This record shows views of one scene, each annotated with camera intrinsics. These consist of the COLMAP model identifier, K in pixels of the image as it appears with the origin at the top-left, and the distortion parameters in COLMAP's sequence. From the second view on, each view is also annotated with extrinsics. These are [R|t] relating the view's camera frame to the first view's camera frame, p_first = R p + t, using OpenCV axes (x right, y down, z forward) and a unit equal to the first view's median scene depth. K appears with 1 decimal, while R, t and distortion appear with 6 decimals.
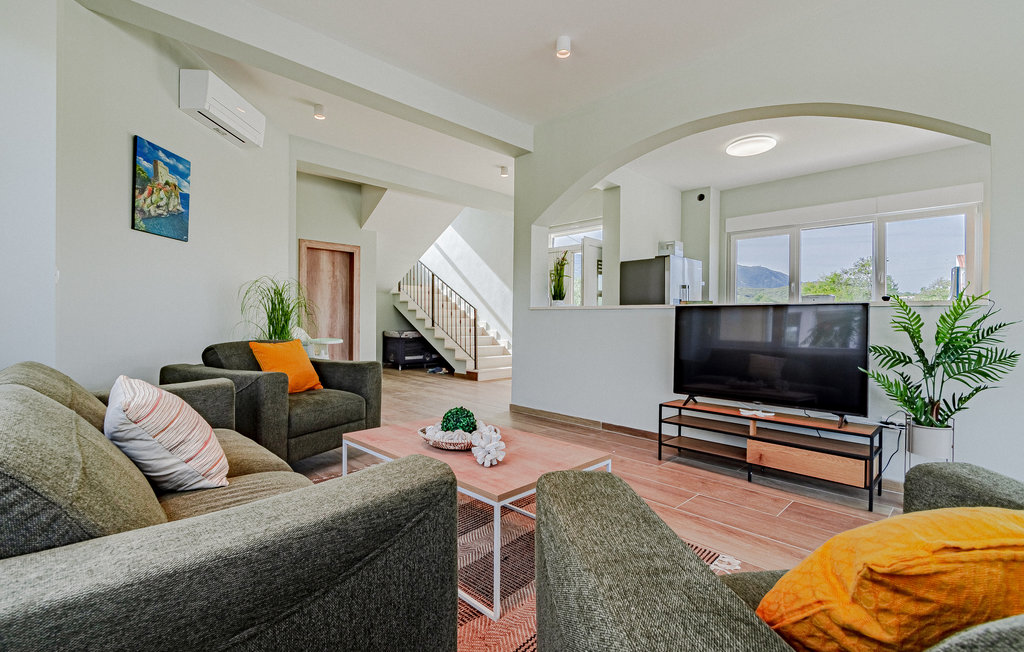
lens RADIAL K [[456.1, 0, 499.5], [0, 456.1, 322.6], [0, 0, 1]] dist [0.002012, 0.000100]
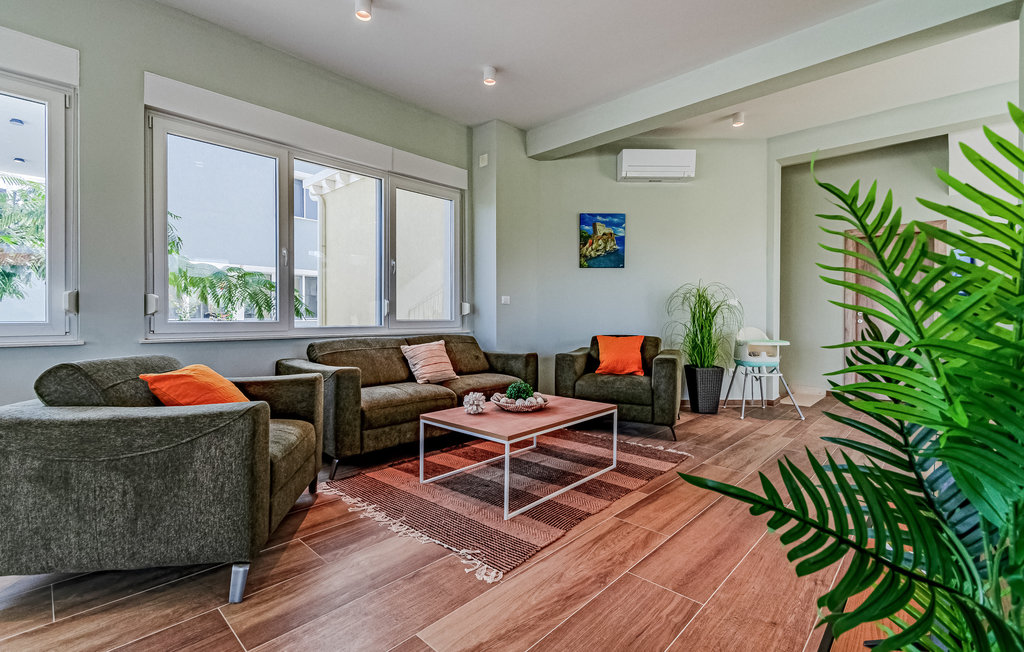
lens RADIAL K [[456.1, 0, 499.5], [0, 456.1, 322.6], [0, 0, 1]] dist [0.002012, 0.000100]
pose [[0.037931, 0.004538, -0.999270, 0.846444], [-0.008191, 0.999958, 0.004230, -0.000659], [0.999247, 0.008024, 0.037967, 0.576063]]
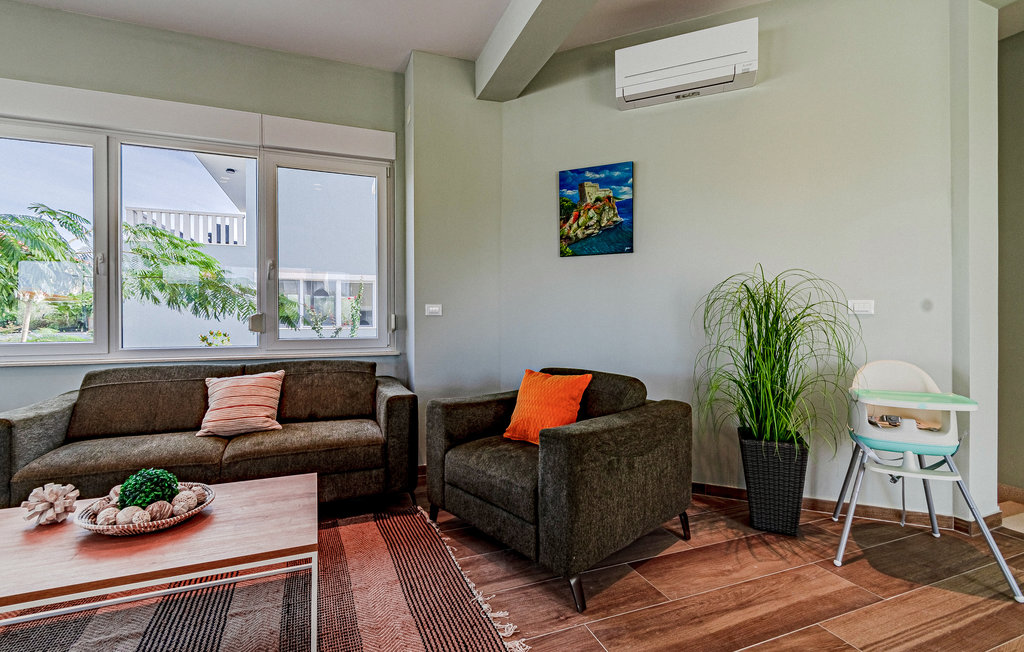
lens RADIAL K [[456.1, 0, 499.5], [0, 456.1, 322.6], [0, 0, 1]] dist [0.002012, 0.000100]
pose [[-0.389668, -0.002186, -0.920953, 0.250477], [-0.008161, 0.999966, 0.001080, -0.041772], [0.920919, 0.007937, -0.389672, 1.186084]]
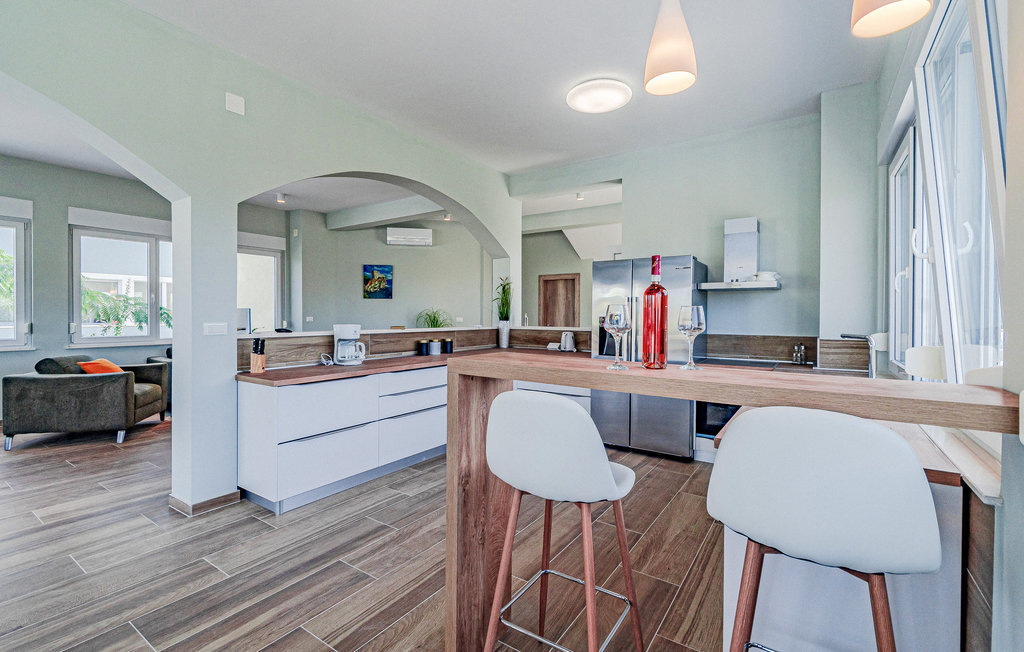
lens RADIAL K [[456.1, 0, 499.5], [0, 456.1, 322.6], [0, 0, 1]] dist [0.002012, 0.000100]
pose [[0.193218, 0.009727, -0.981108, 1.916718], [-0.011634, 0.999903, 0.007622, -0.080812], [0.981087, 0.009941, 0.193312, 1.168329]]
